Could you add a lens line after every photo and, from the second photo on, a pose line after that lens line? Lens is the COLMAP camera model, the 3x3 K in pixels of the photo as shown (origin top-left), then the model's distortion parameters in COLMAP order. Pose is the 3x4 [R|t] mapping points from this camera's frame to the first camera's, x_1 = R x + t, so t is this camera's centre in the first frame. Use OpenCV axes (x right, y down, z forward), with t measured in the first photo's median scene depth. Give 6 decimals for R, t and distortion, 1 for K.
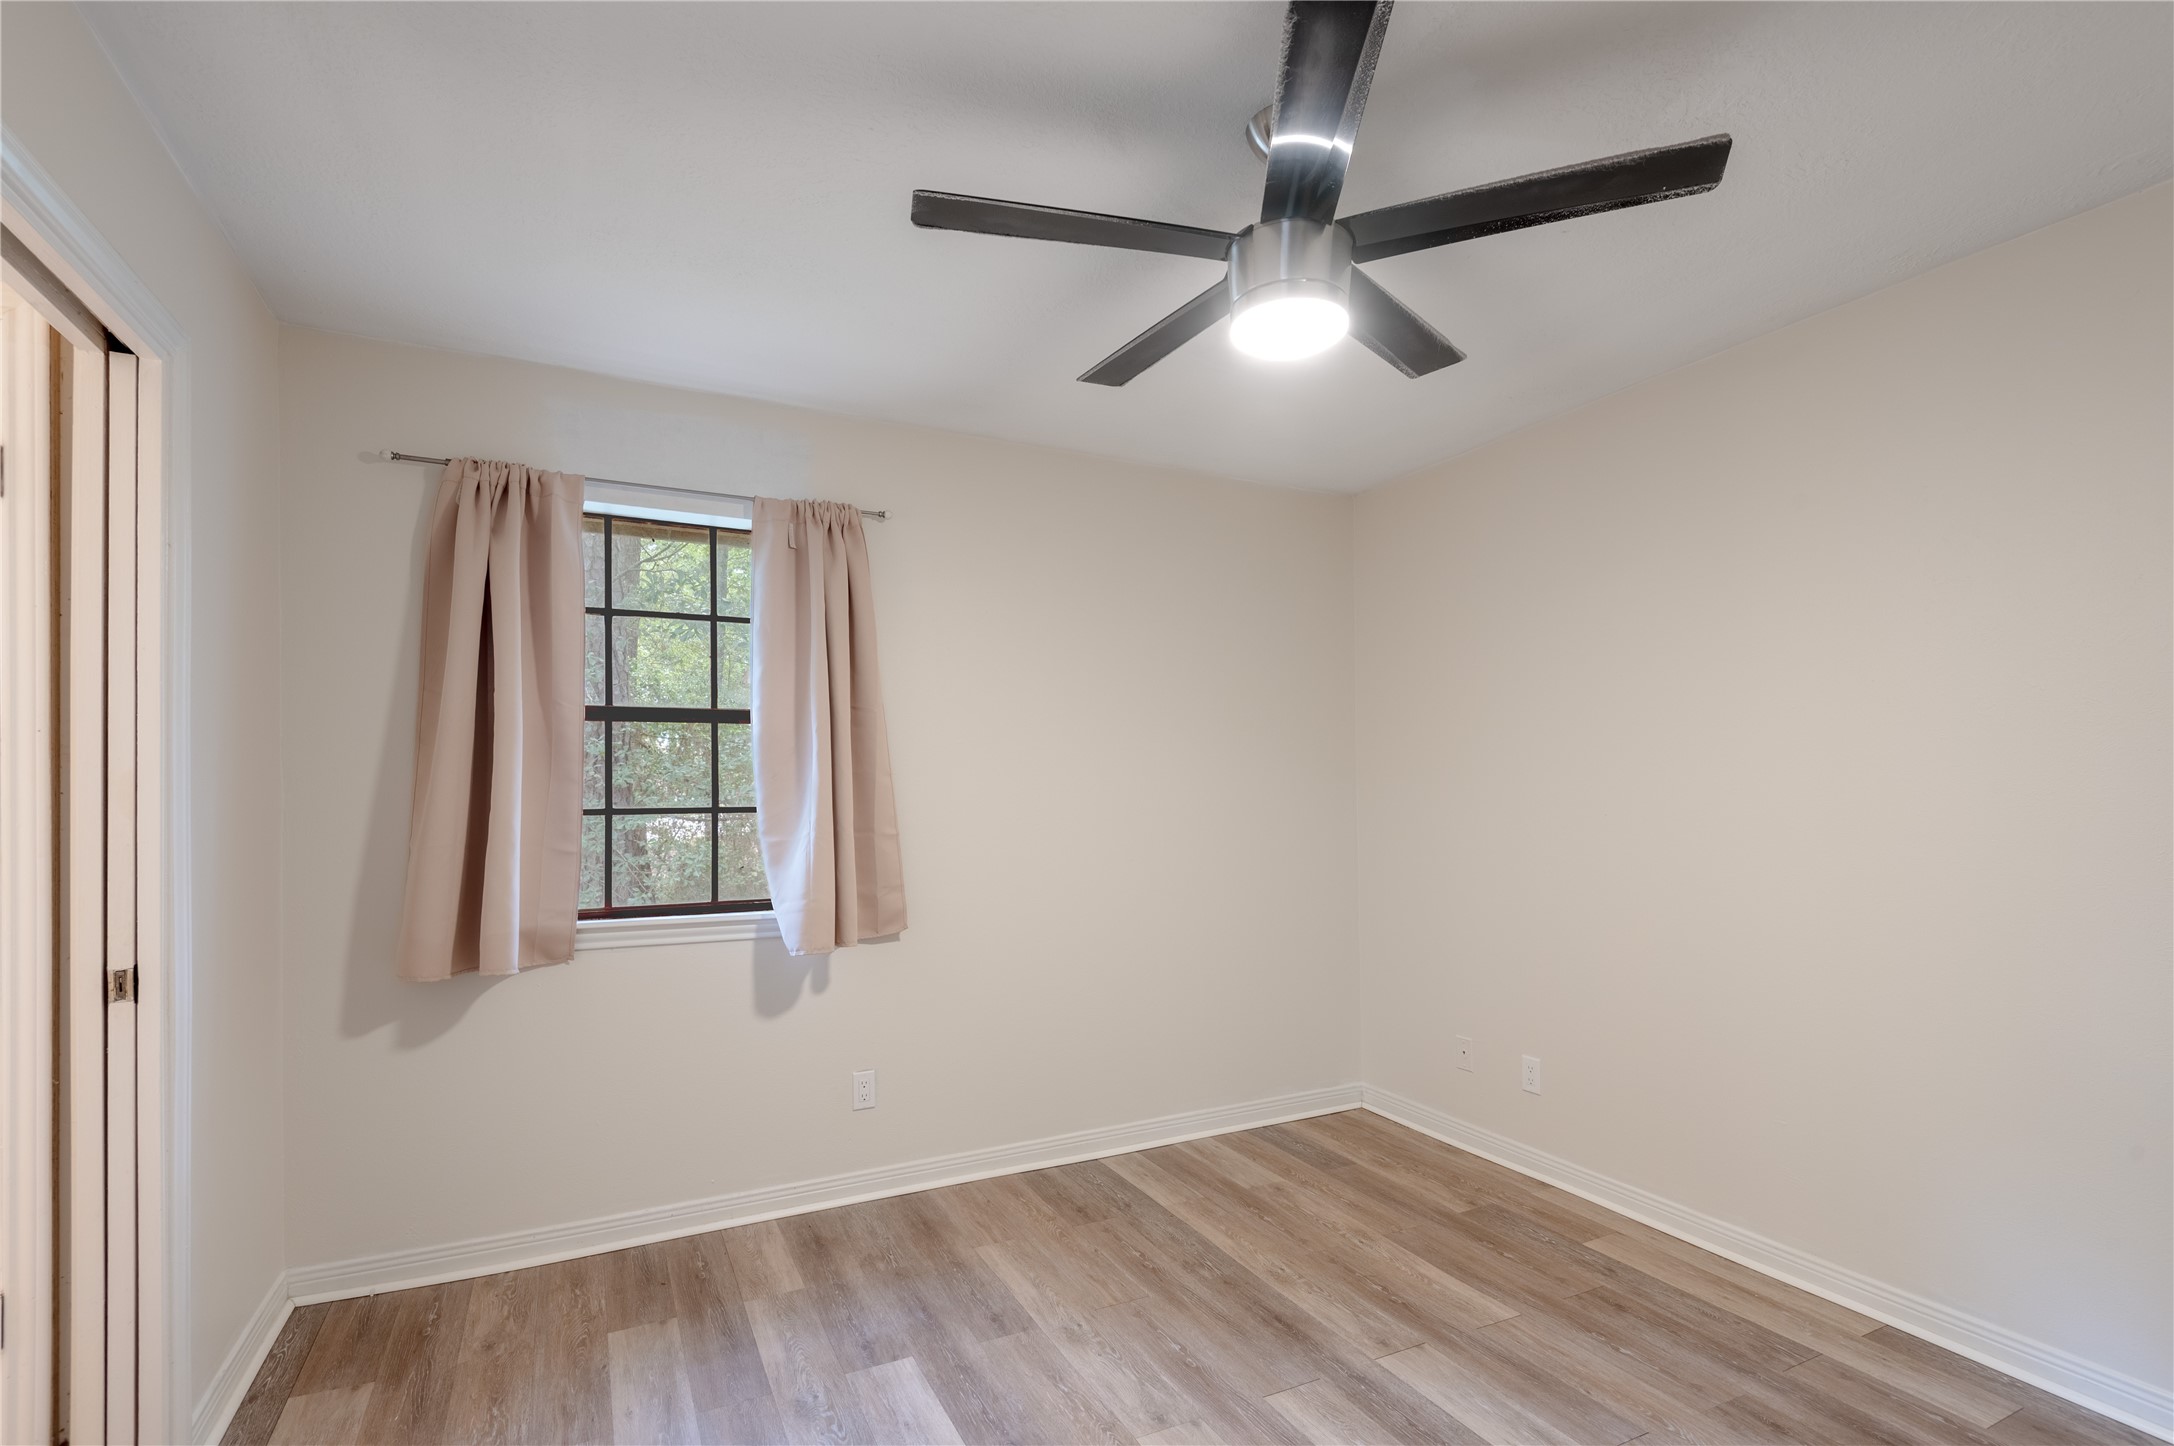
lens RADIAL K [[1000.4, 0, 1081.8], [0, 1000.4, 791.3], [0, 0, 1]] dist [0.081137, -0.058530]
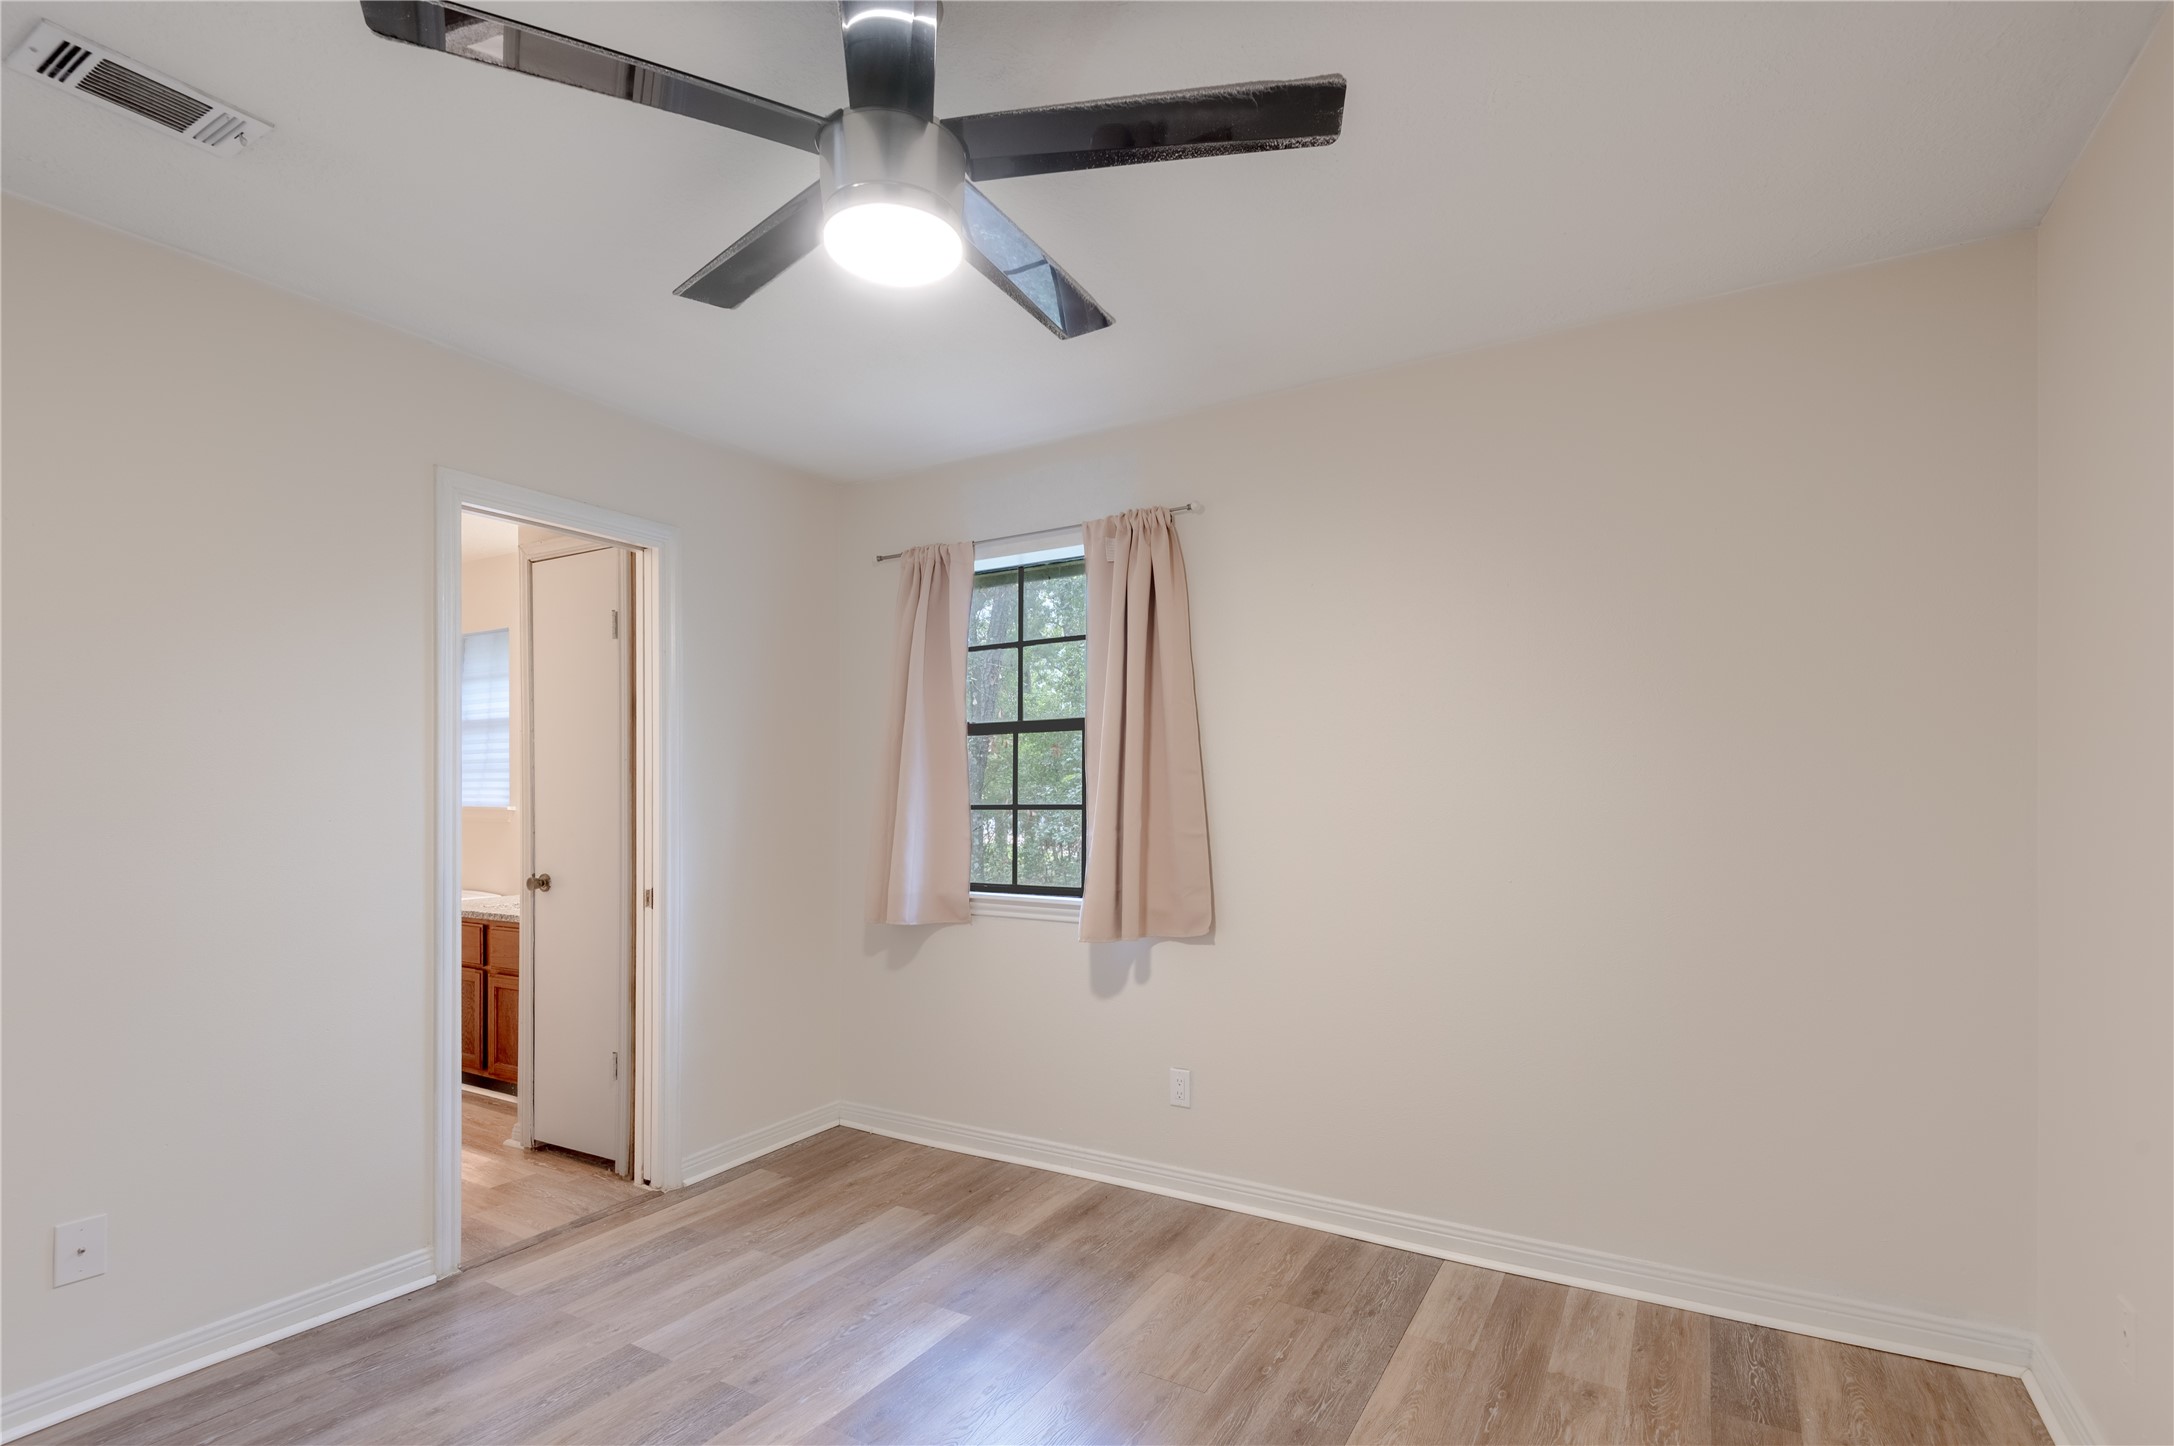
lens RADIAL K [[1028.9, 0, 1091.6], [0, 1028.9, 789.8], [0, 0, 1]] dist [0.049216, -0.027162]
pose [[0.550719, -0.002266, -0.834688, 0.639623], [0.007537, 0.999969, 0.002258, -0.003168], [0.834657, -0.007534, 0.550719, 0.393539]]
